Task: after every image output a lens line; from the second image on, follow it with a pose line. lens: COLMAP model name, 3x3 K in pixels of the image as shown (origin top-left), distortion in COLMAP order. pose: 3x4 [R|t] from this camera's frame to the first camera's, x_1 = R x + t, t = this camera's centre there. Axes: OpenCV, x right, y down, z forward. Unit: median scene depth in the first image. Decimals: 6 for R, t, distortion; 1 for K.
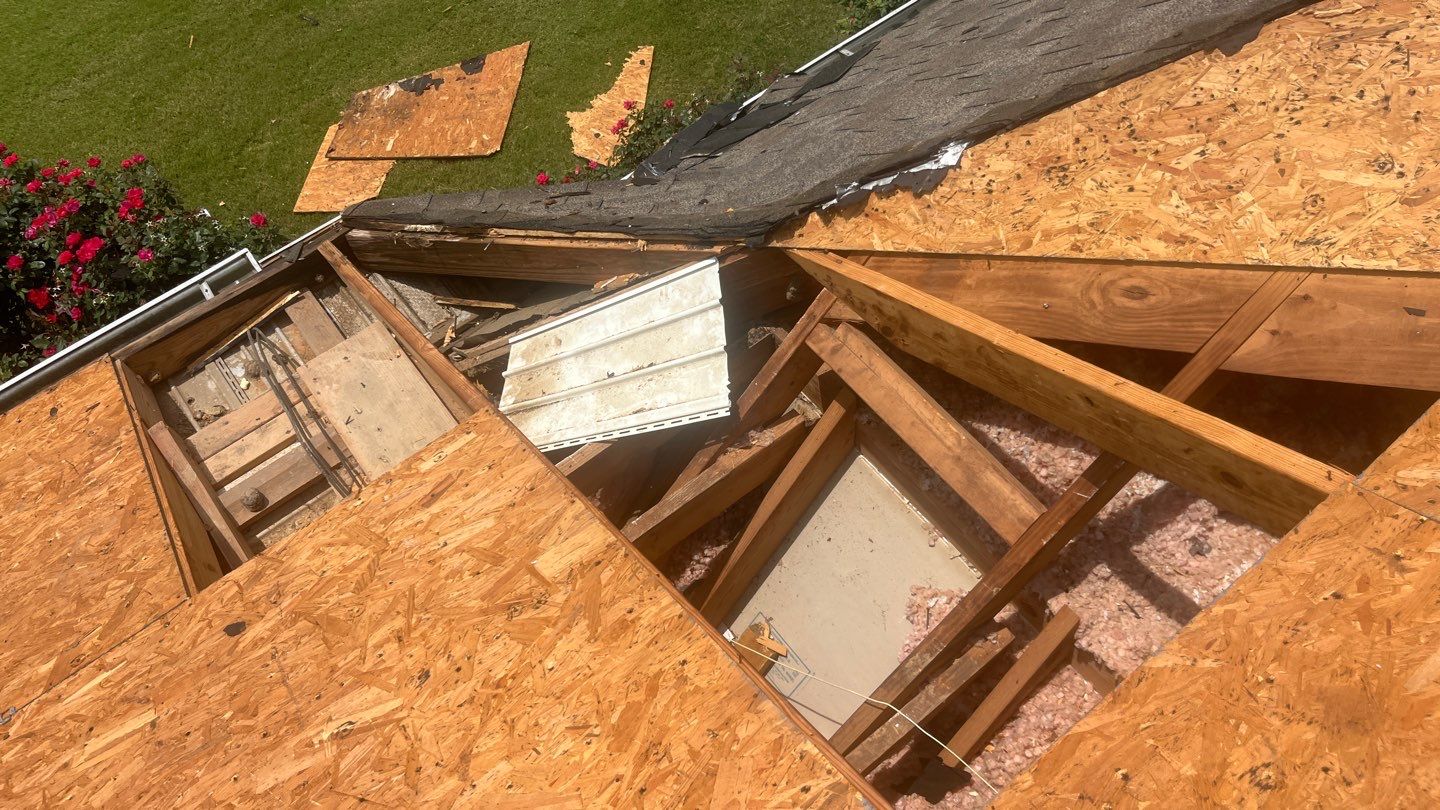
lens RADIAL K [[1118.6, 0, 715.9], [0, 1118.6, 413.1], [0, 0, 1]] dist [0.045346, -0.071084]
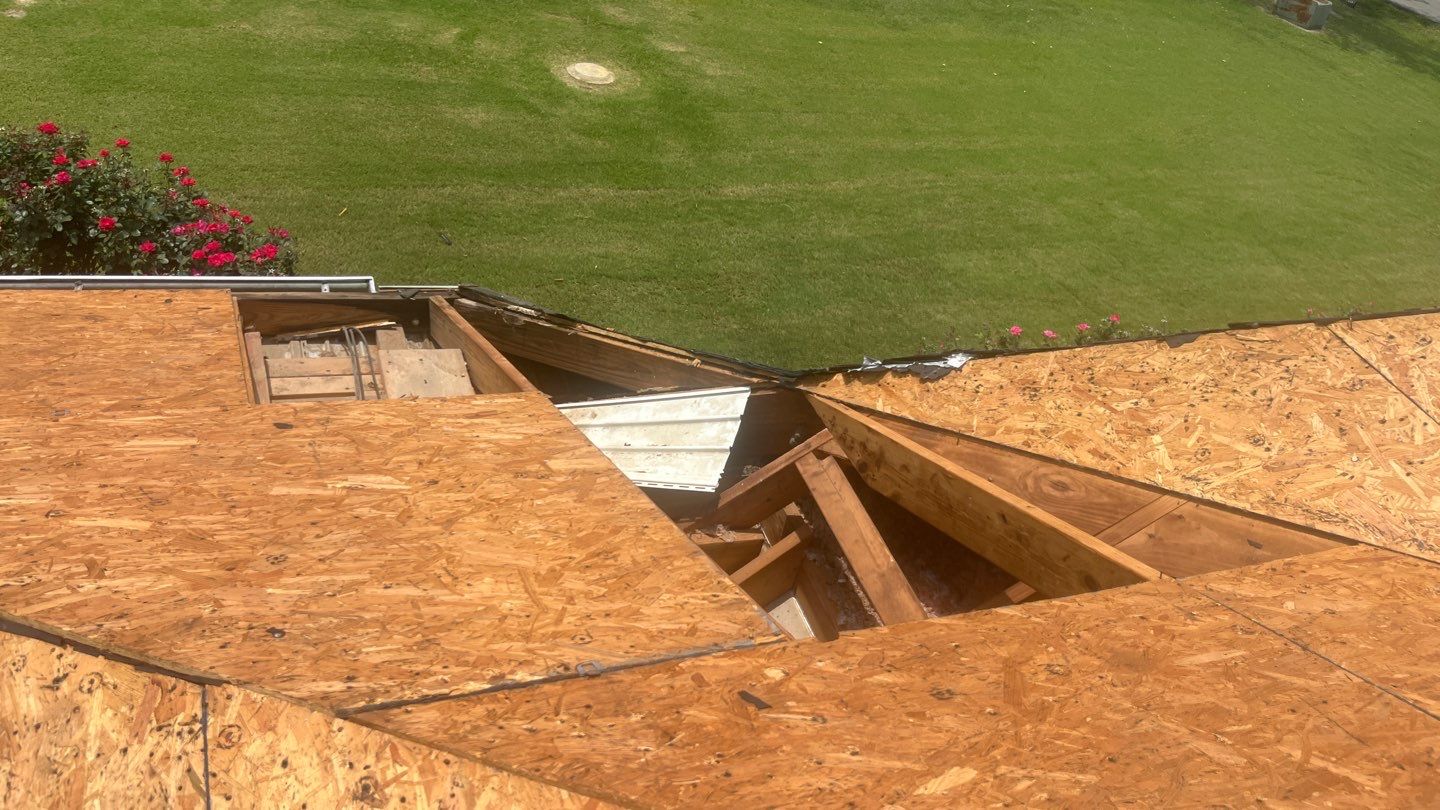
lens RADIAL K [[1118.6, 0, 727.6], [0, 1118.6, 406.0], [0, 0, 1]] dist [0.045346, -0.071084]
pose [[0.911409, 0.410249, -0.032093, 0.030637], [-0.392948, 0.844511, -0.363858, 0.413984], [-0.122170, 0.344234, 0.930901, -0.170025]]
